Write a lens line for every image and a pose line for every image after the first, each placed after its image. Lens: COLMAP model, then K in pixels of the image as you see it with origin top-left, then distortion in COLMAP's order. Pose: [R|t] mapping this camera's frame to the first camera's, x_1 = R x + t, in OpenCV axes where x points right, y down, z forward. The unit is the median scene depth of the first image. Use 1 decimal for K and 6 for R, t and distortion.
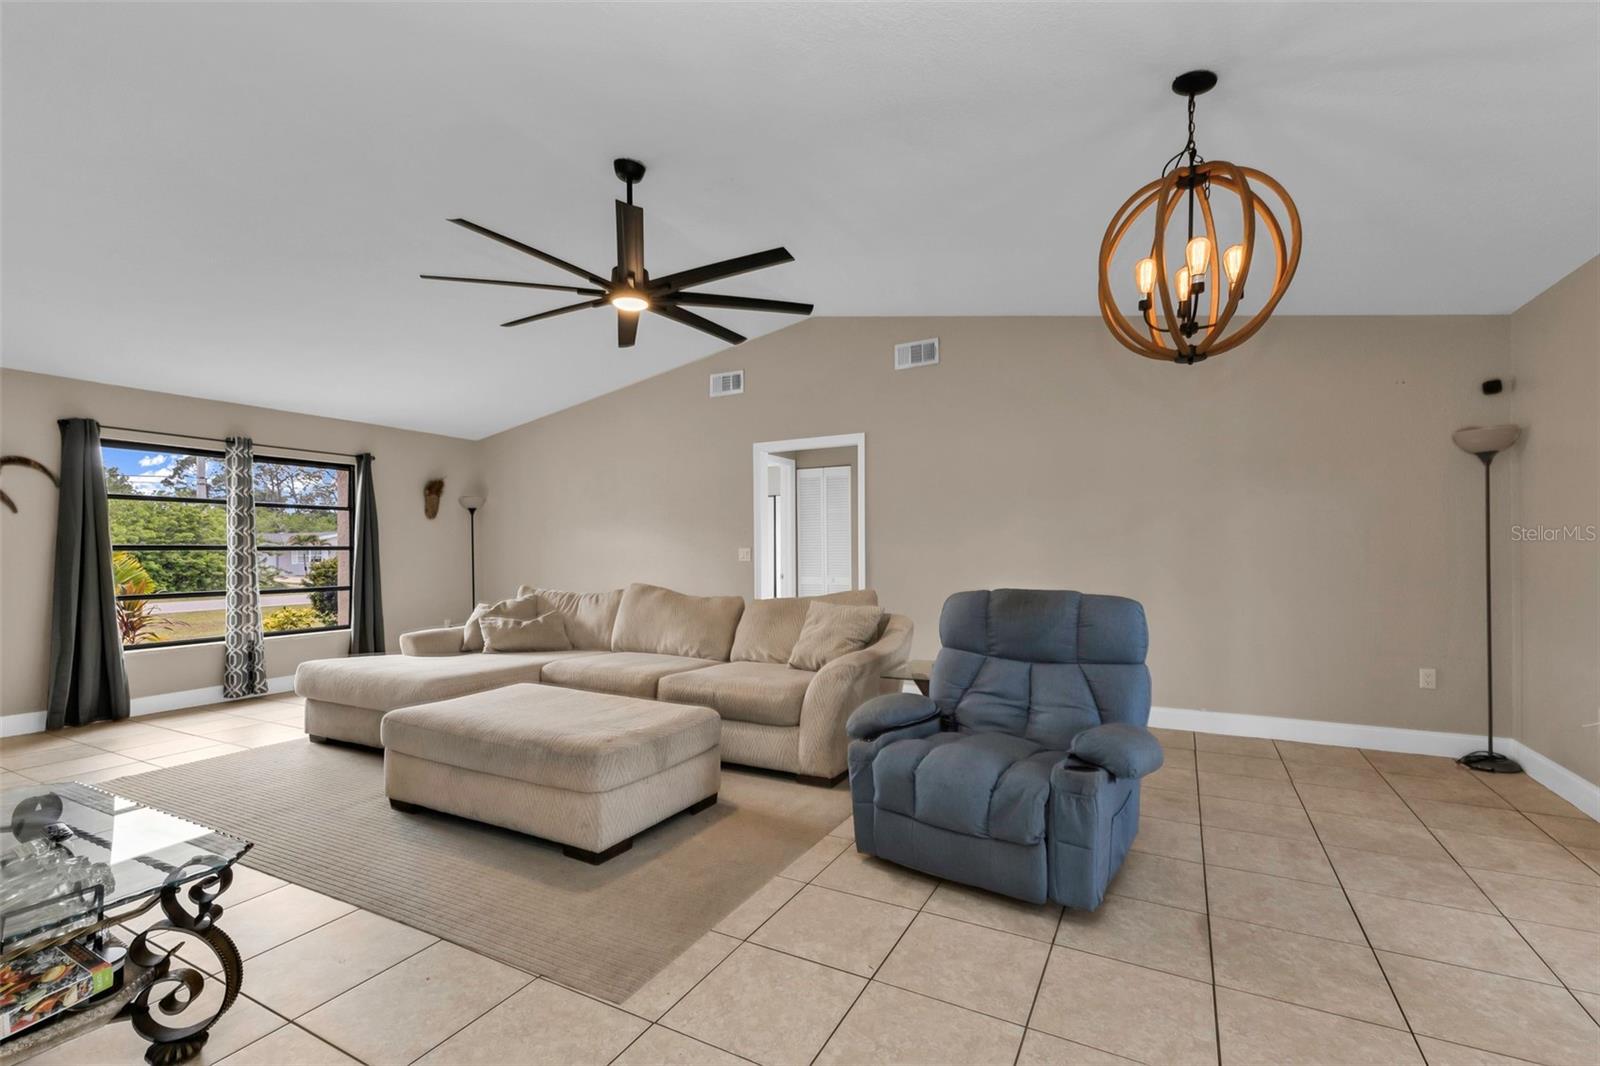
lens RADIAL K [[693.2, 0, 799.6], [0, 693.2, 550.9], [0, 0, 1]] dist [0.018224, -0.000259]
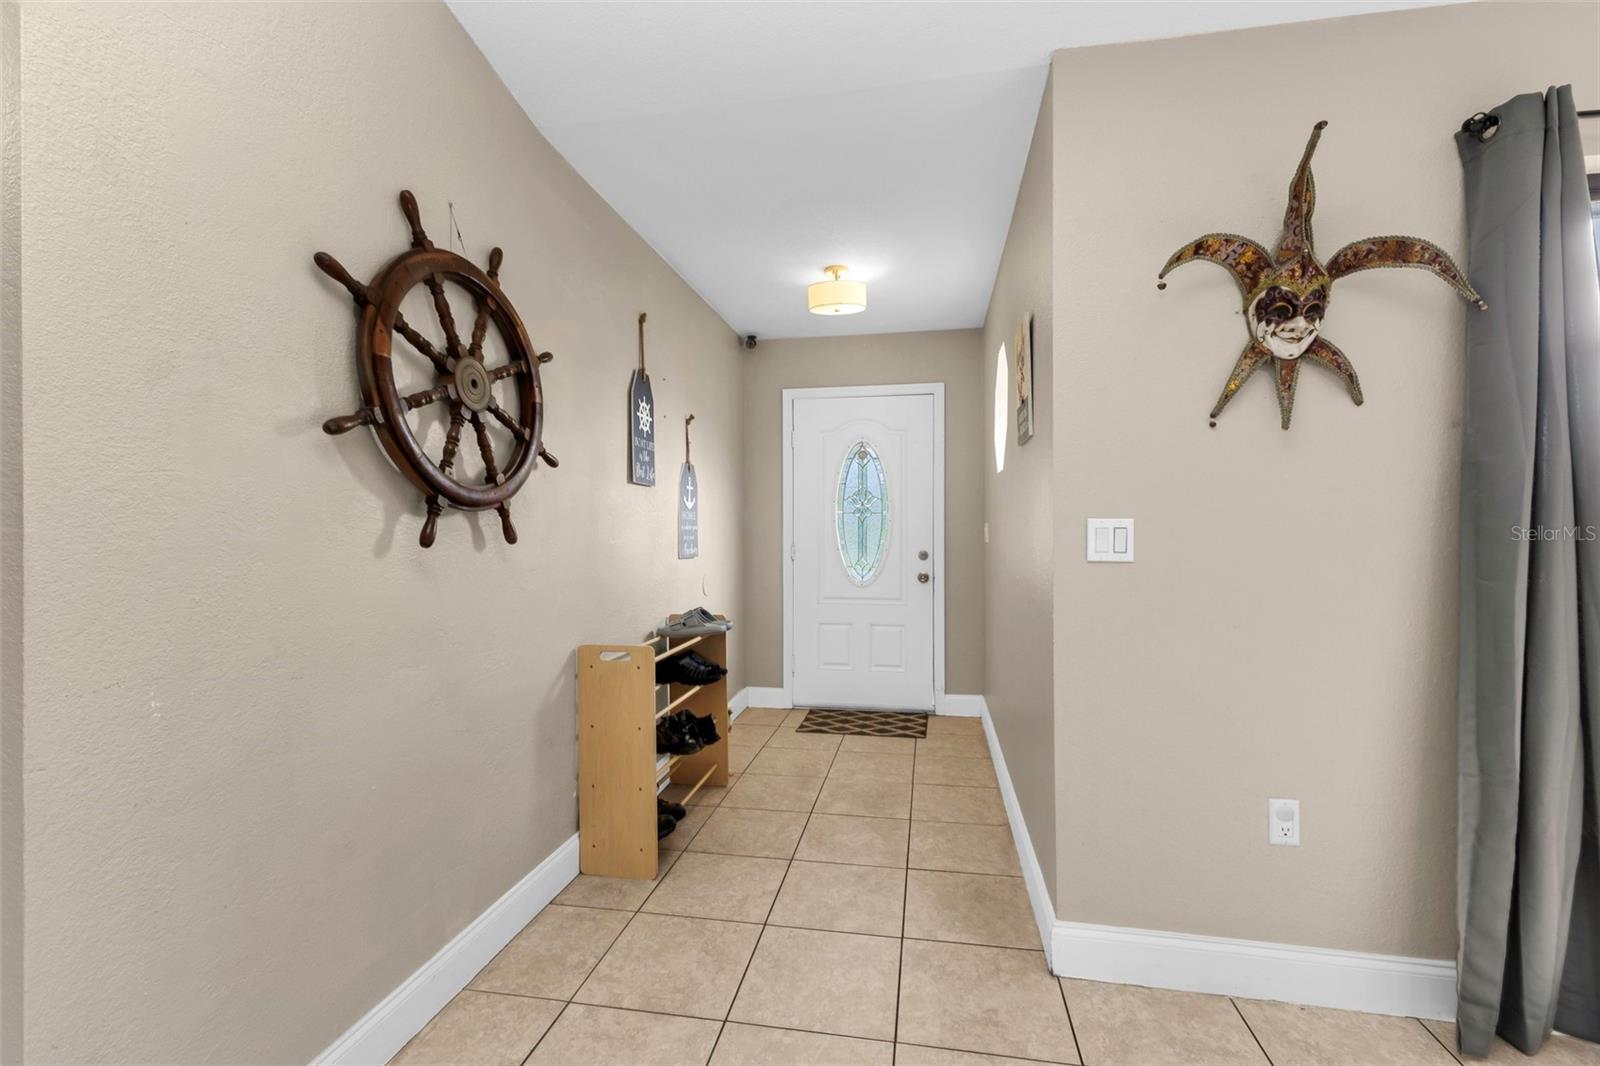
lens RADIAL K [[690.2, 0, 803.9], [0, 690.2, 528.0], [0, 0, 1]] dist [0.003125, -0.000214]
pose [[0.307136, 0.004589, -0.951655, -0.789191], [0.002848, 0.999979, 0.005741, 0.005643], [0.951661, -0.004474, 0.307116, 0.568443]]
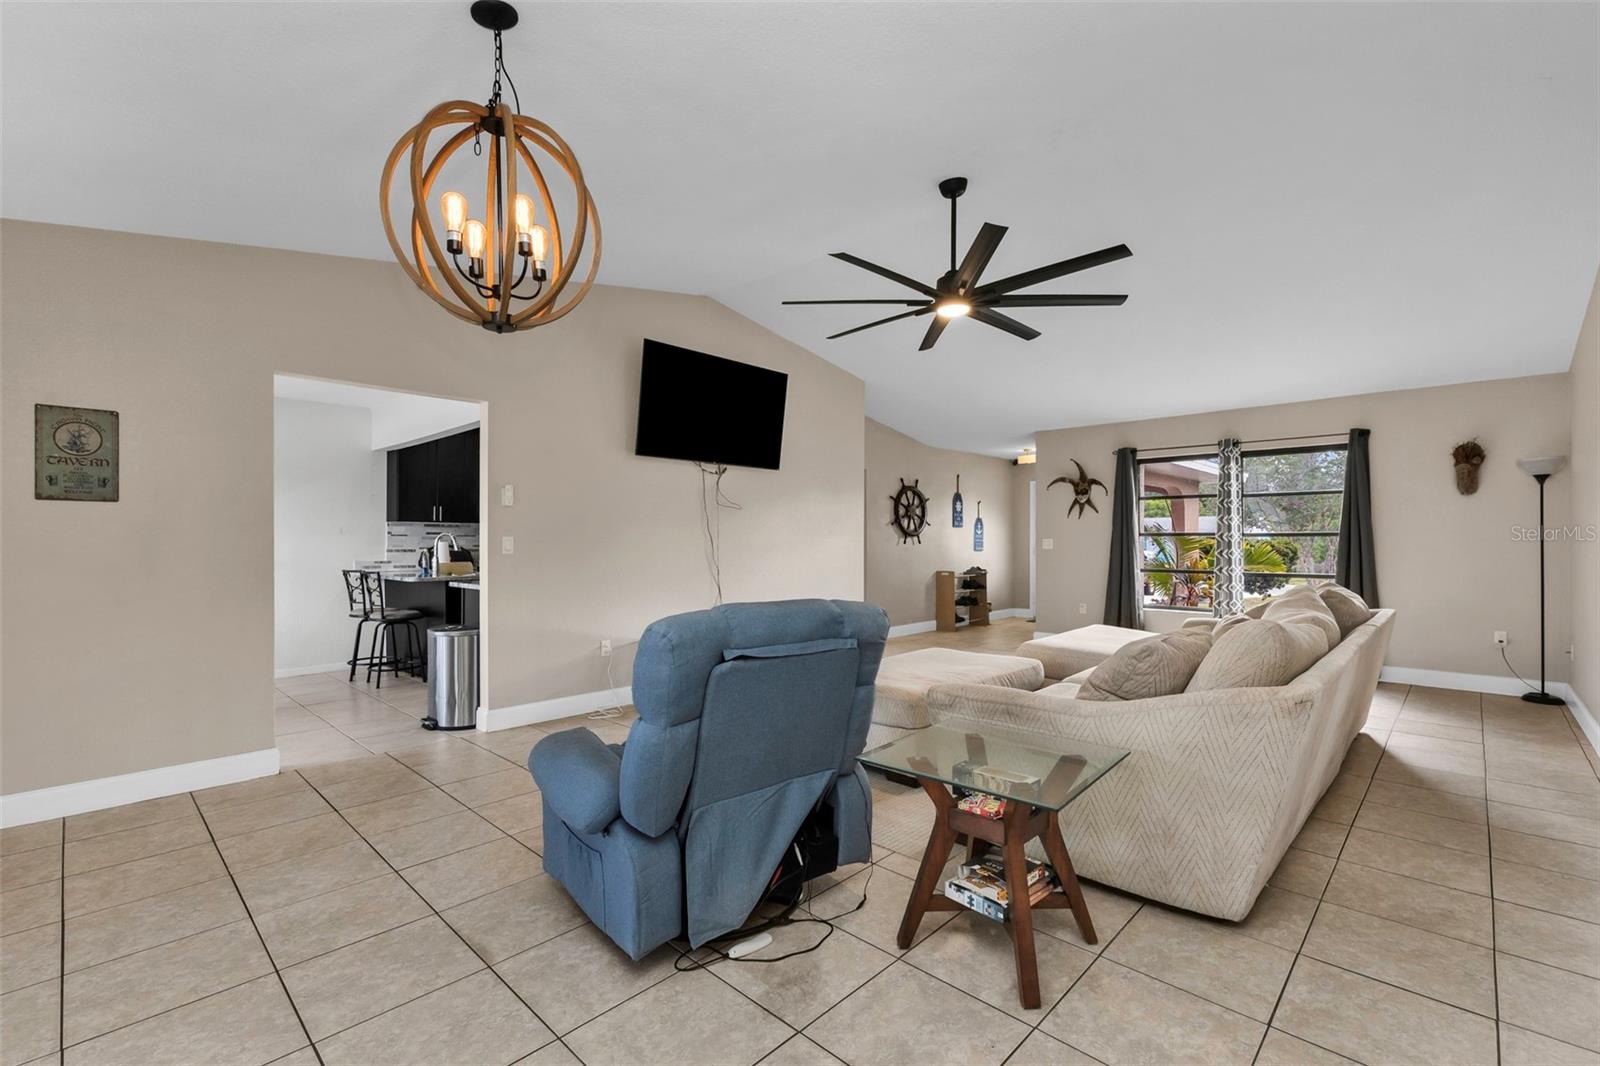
lens RADIAL K [[705.7, 0, 800.0], [0, 705.7, 533.0], [0, 0, 1]] dist [0.001836, -0.000017]
pose [[-0.268307, -0.003240, -0.963328, 0.589717], [0.002711, 0.999988, -0.004119, -0.004372], [0.963330, -0.003716, -0.268295, 0.717623]]
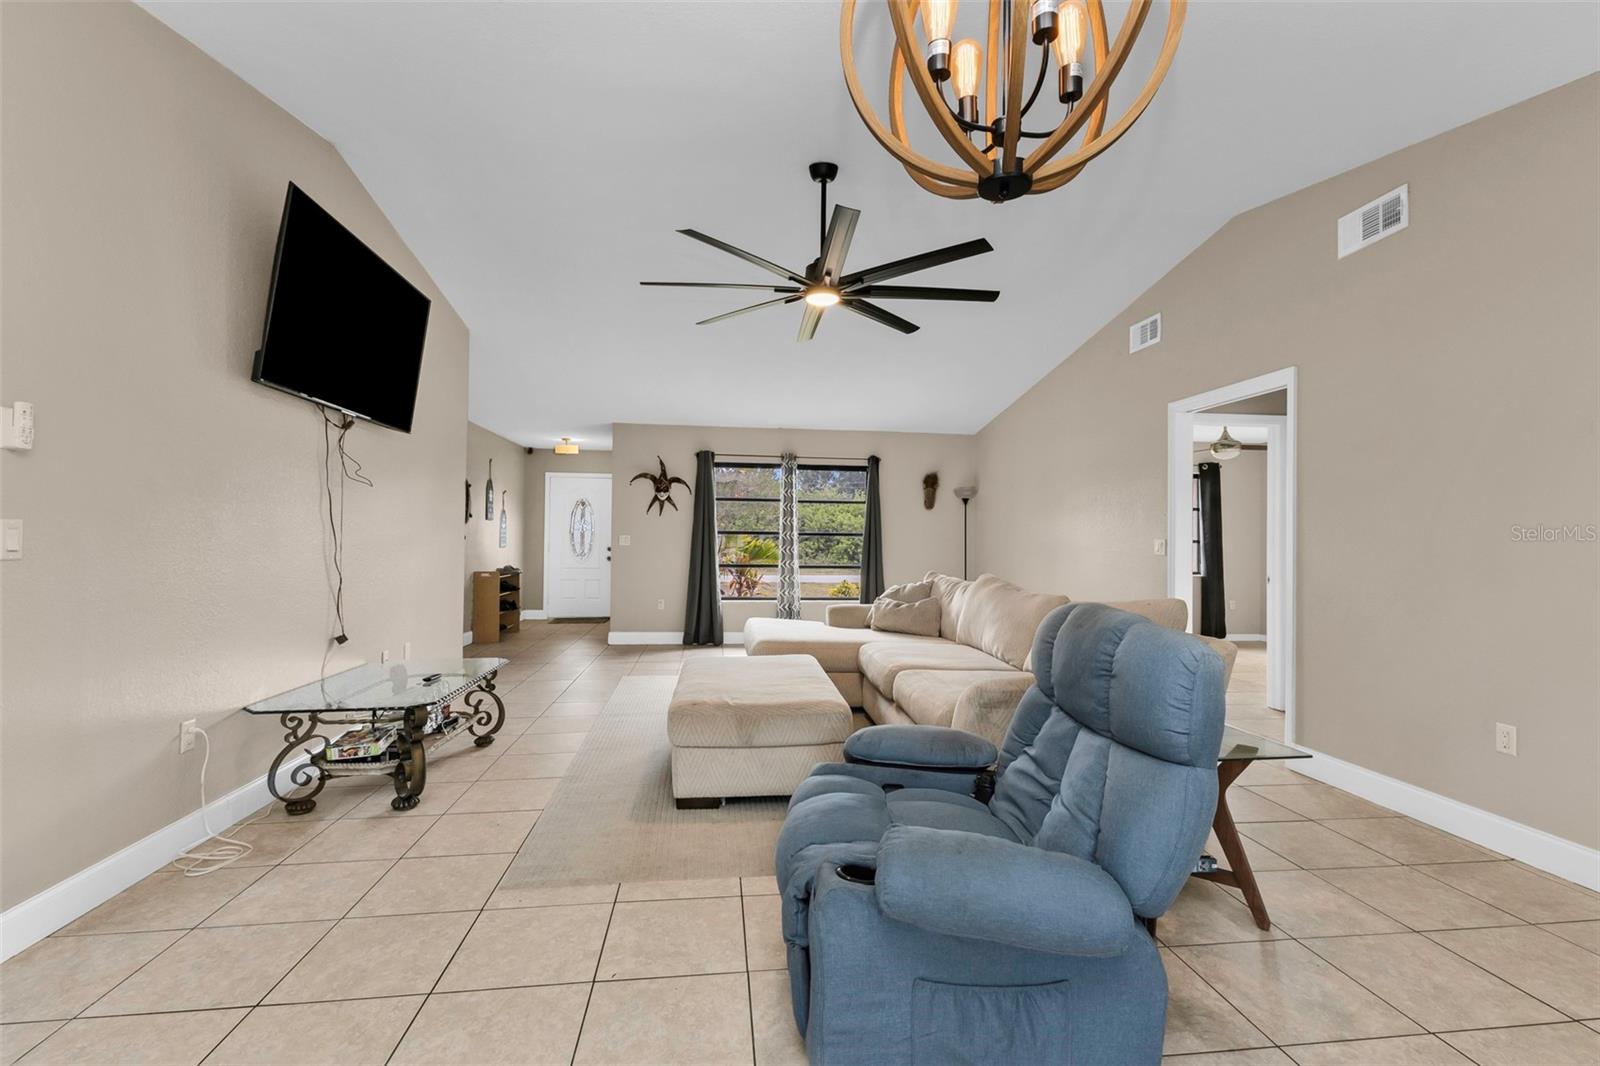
lens RADIAL K [[710.5, 0, 808.9], [0, 710.5, 527.5], [0, 0, 1]] dist [0.002316, -0.000052]
pose [[0.587617, -0.000492, -0.809139, 0.401968], [-0.014495, 0.999833, -0.011134, -0.001549], [0.809010, 0.018271, 0.587511, 0.246398]]
